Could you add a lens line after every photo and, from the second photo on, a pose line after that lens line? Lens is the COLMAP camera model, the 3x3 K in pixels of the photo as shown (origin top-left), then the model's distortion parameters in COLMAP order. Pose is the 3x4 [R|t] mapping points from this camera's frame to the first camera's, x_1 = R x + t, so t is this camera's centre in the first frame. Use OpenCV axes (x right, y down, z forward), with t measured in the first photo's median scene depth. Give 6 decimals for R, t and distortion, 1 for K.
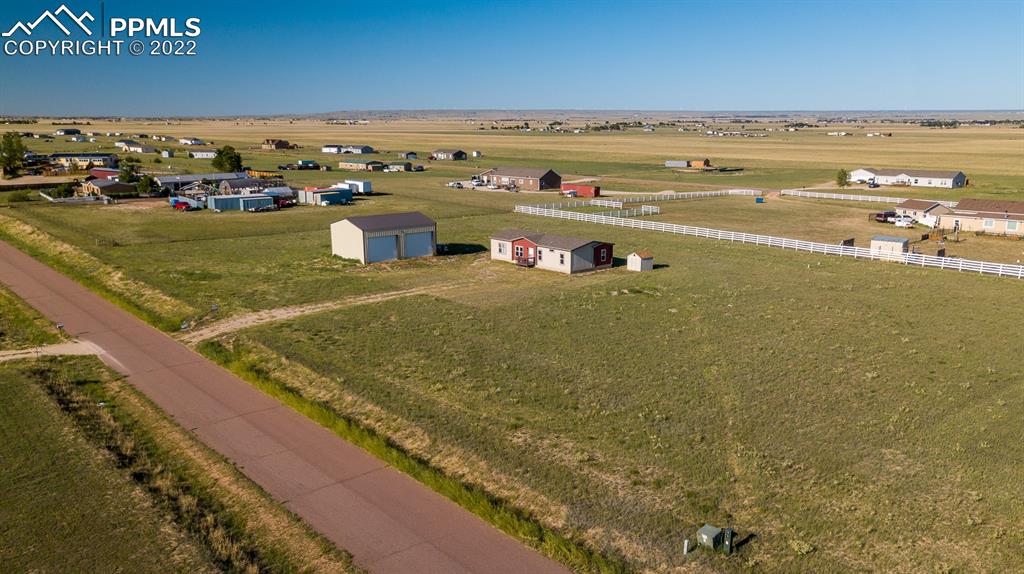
lens RADIAL K [[786.6, 0, 507.0], [0, 786.6, 292.0], [0, 0, 1]] dist [0.004412, 0.004006]
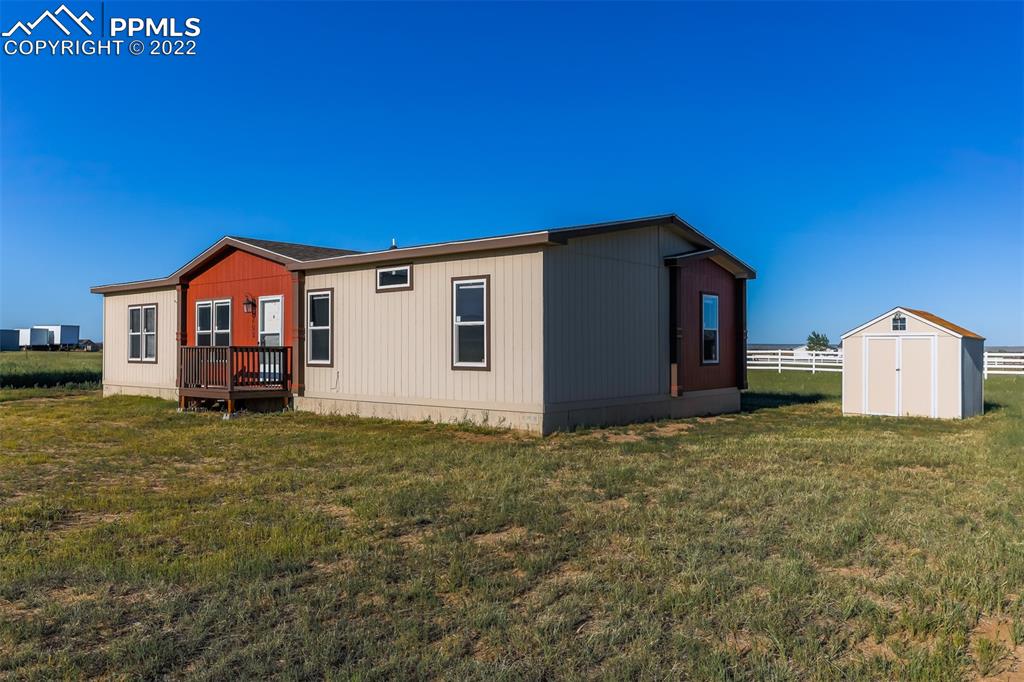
lens RADIAL K [[743.7, 0, 507.1], [0, 743.7, 343.6], [0, 0, 1]] dist [0.003357, -0.000791]
pose [[0.983097, 0.006585, 0.182968, 0.022521], [0.033368, 0.976171, -0.214421, -0.004814], [-0.180020, 0.216902, 0.959451, 0.374501]]
